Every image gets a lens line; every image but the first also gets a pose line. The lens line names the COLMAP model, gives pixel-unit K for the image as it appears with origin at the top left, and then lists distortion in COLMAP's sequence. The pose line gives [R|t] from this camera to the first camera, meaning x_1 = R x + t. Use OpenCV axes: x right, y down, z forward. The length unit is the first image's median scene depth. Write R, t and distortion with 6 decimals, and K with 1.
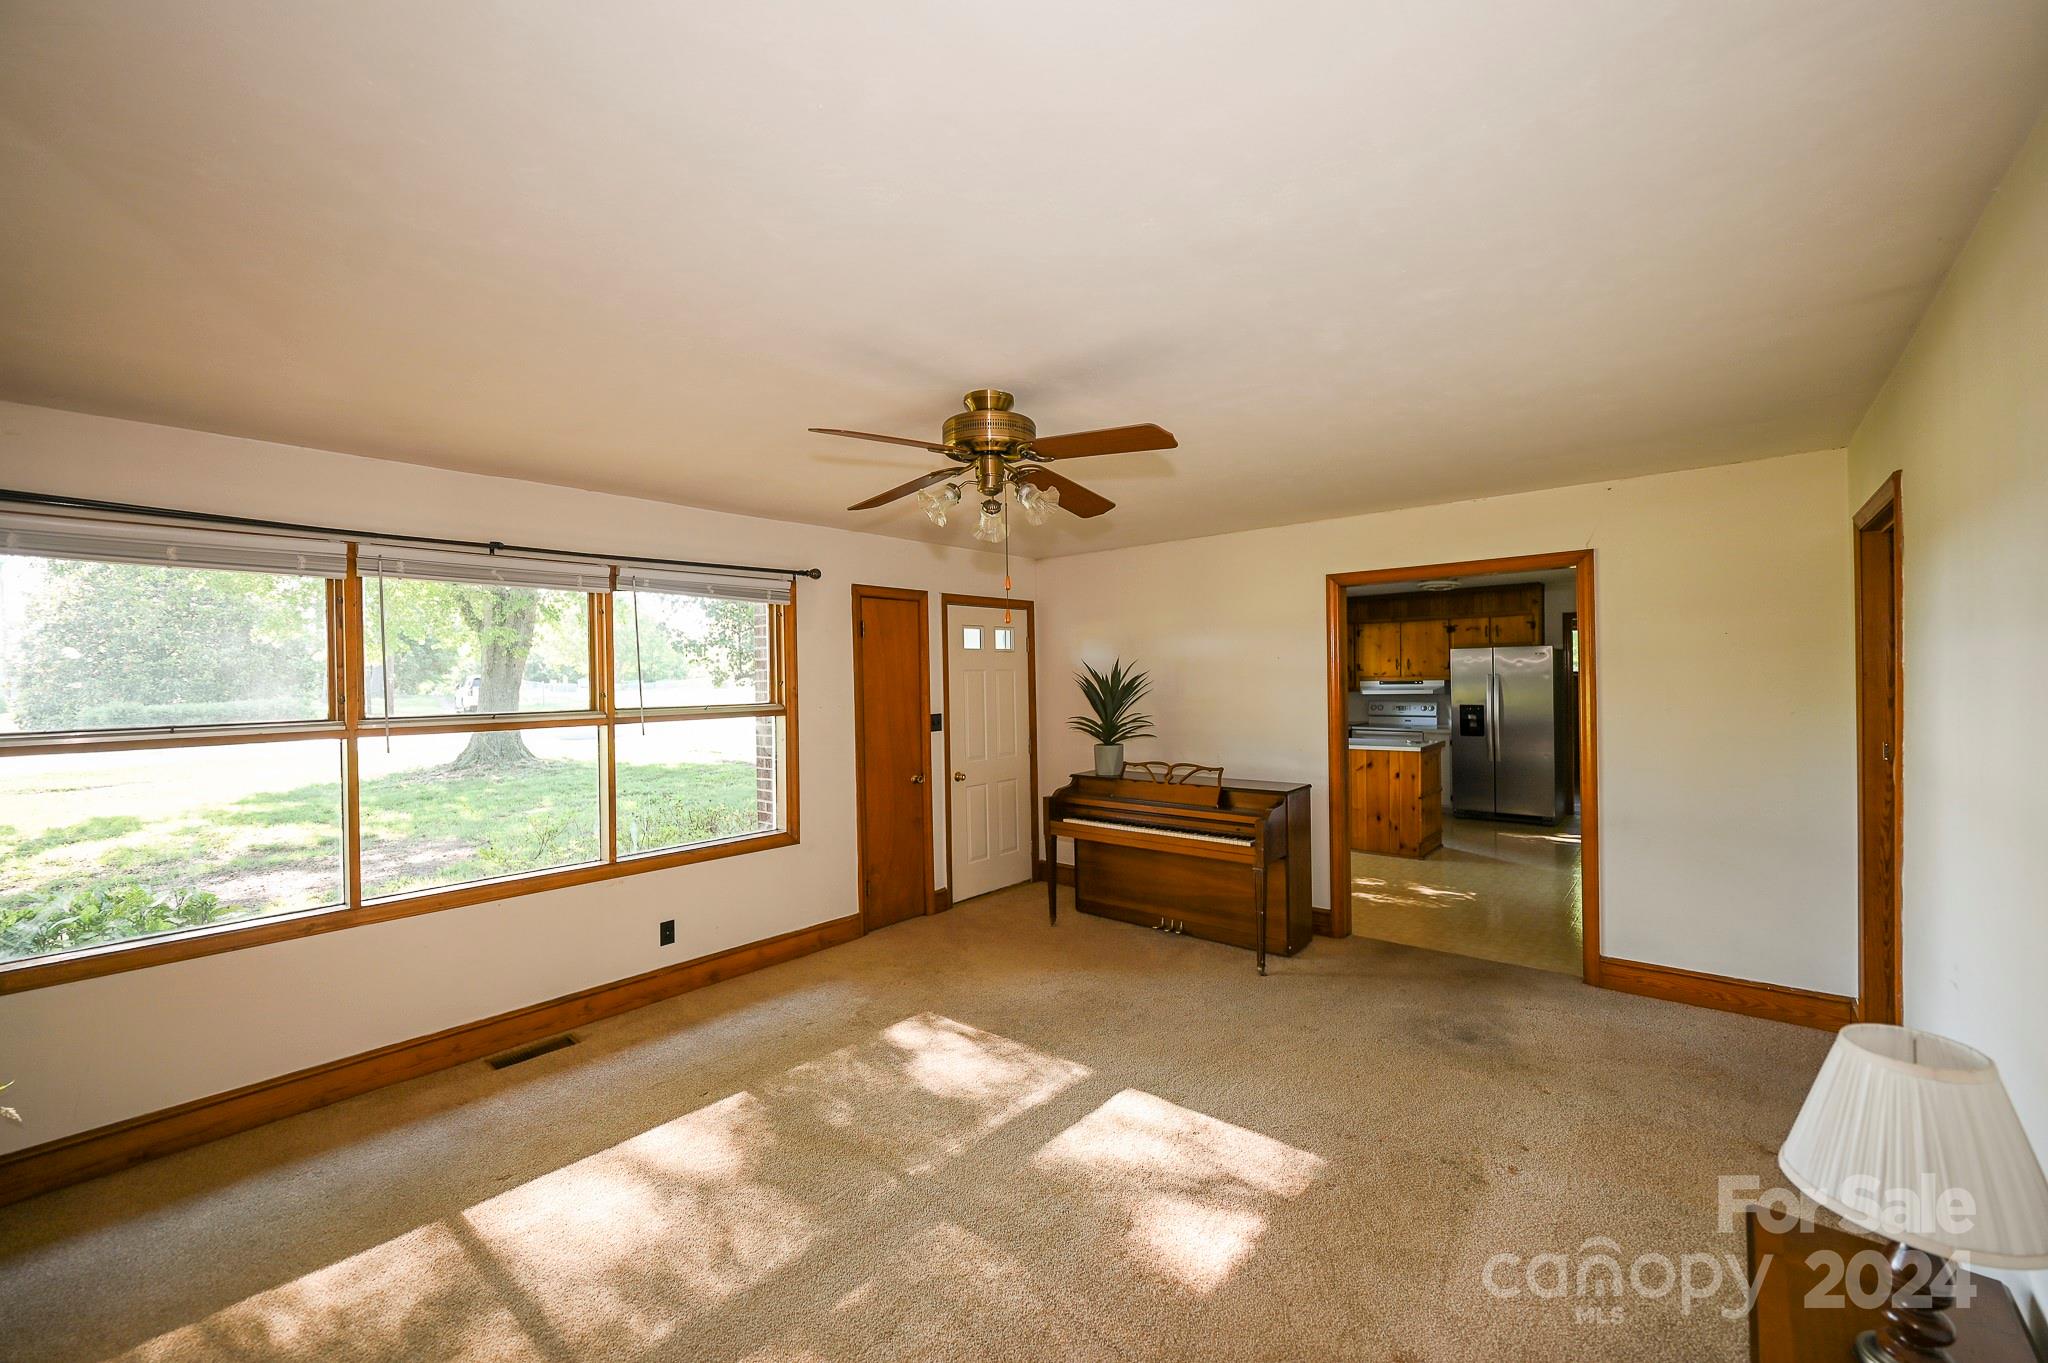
lens RADIAL K [[812.0, 0, 1011.9], [0, 812.0, 684.0], [0, 0, 1]] dist [-0.003734, 0.000635]
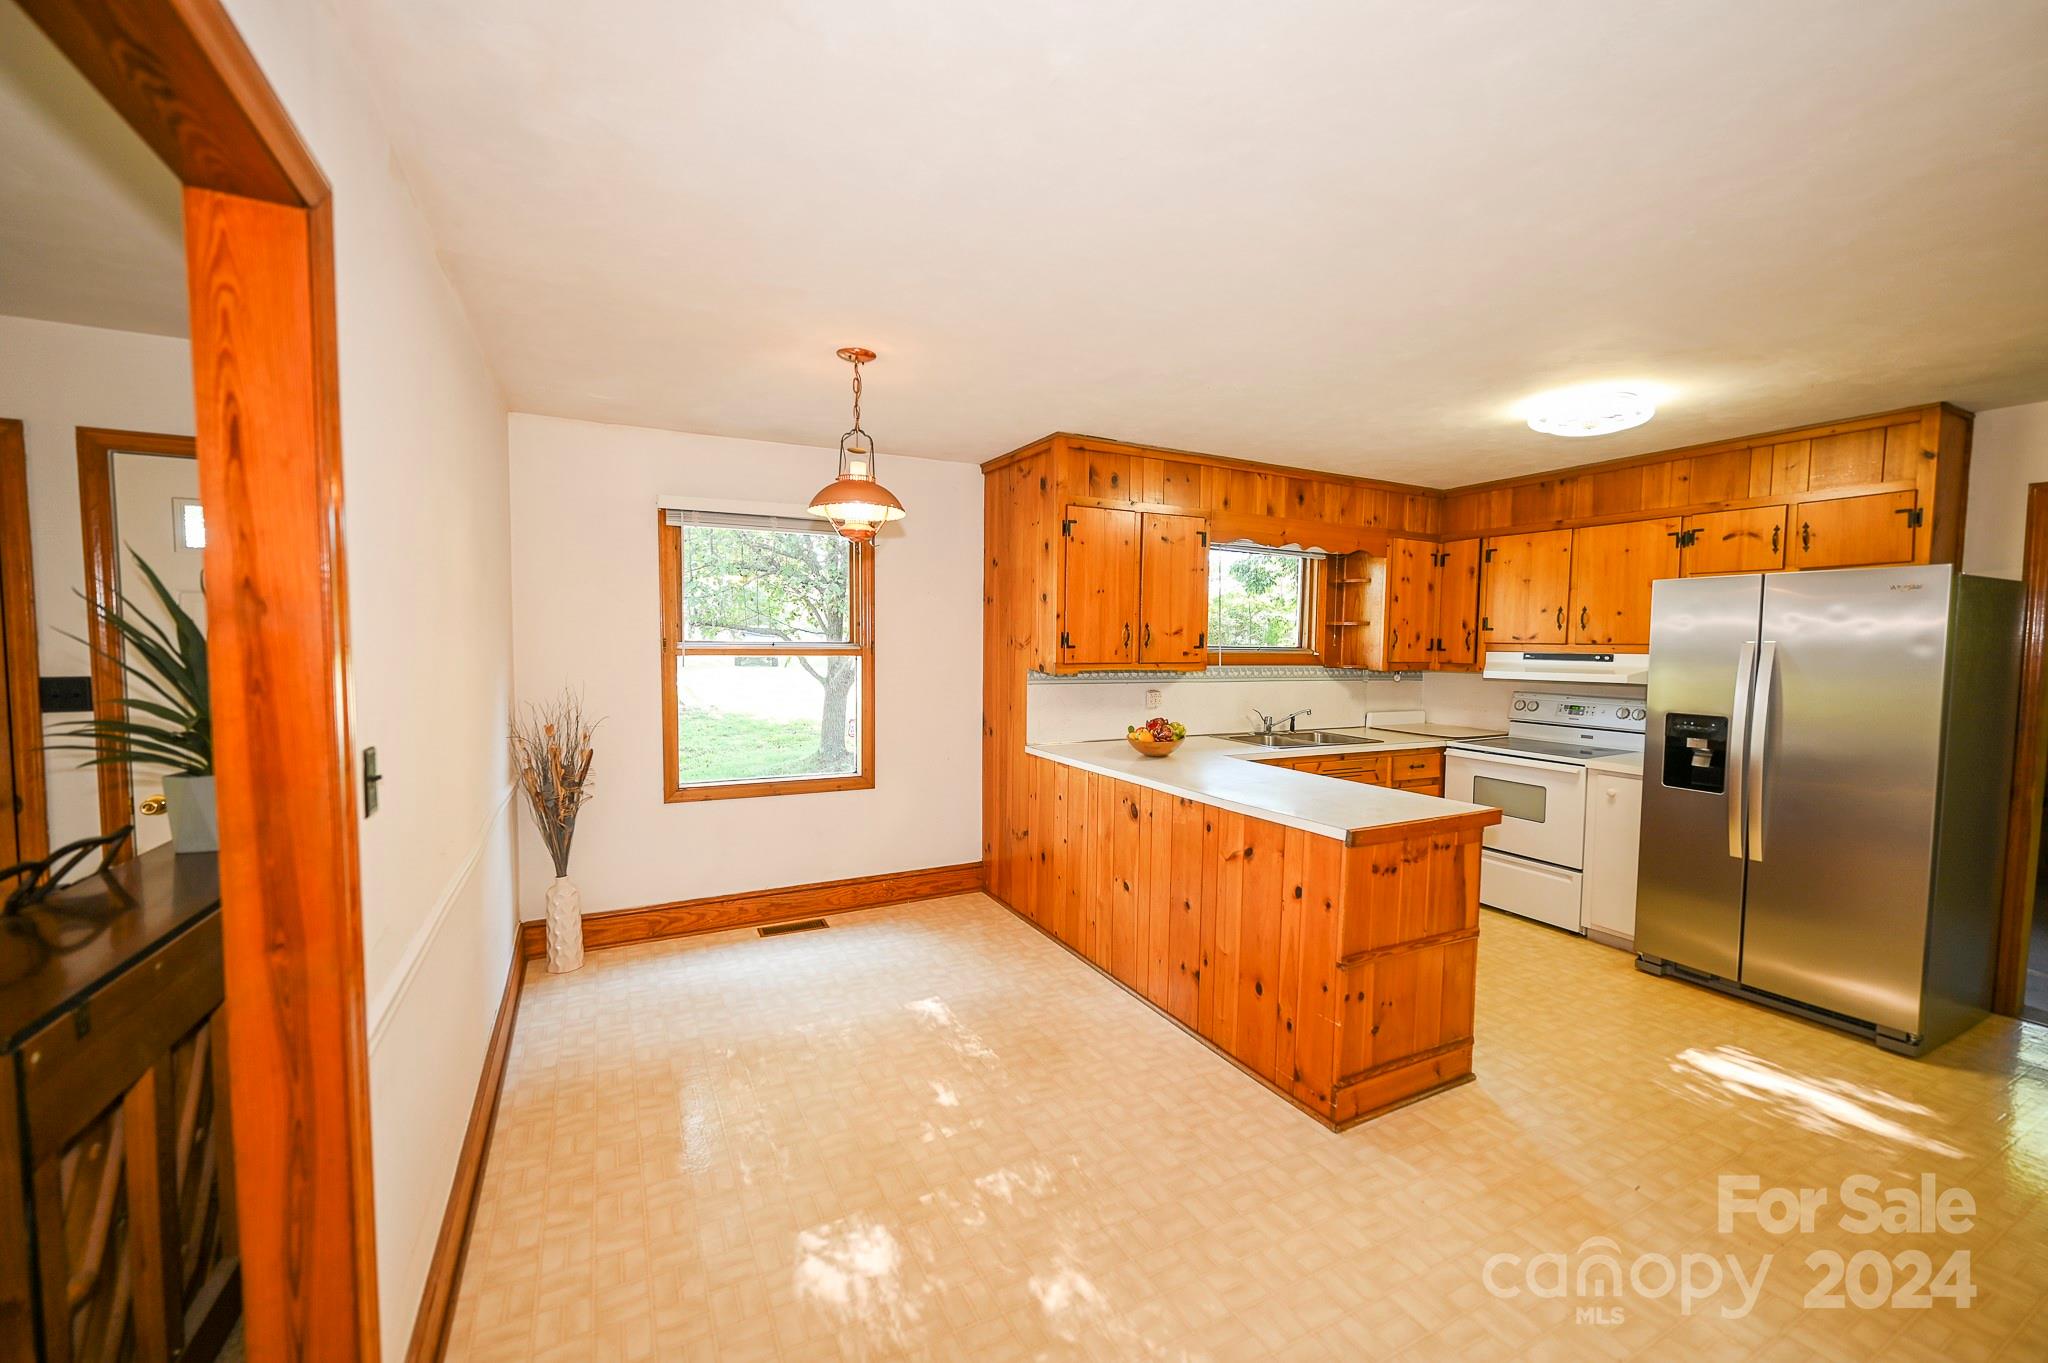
lens RADIAL K [[812.0, 0, 1021.9], [0, 812.0, 684.5], [0, 0, 1]] dist [-0.003734, 0.000635]
pose [[0.928596, 0.044824, -0.368374, 0.398341], [-0.028793, 0.998388, 0.048904, 0.000335], [0.369973, -0.034806, 0.928390, 0.487698]]
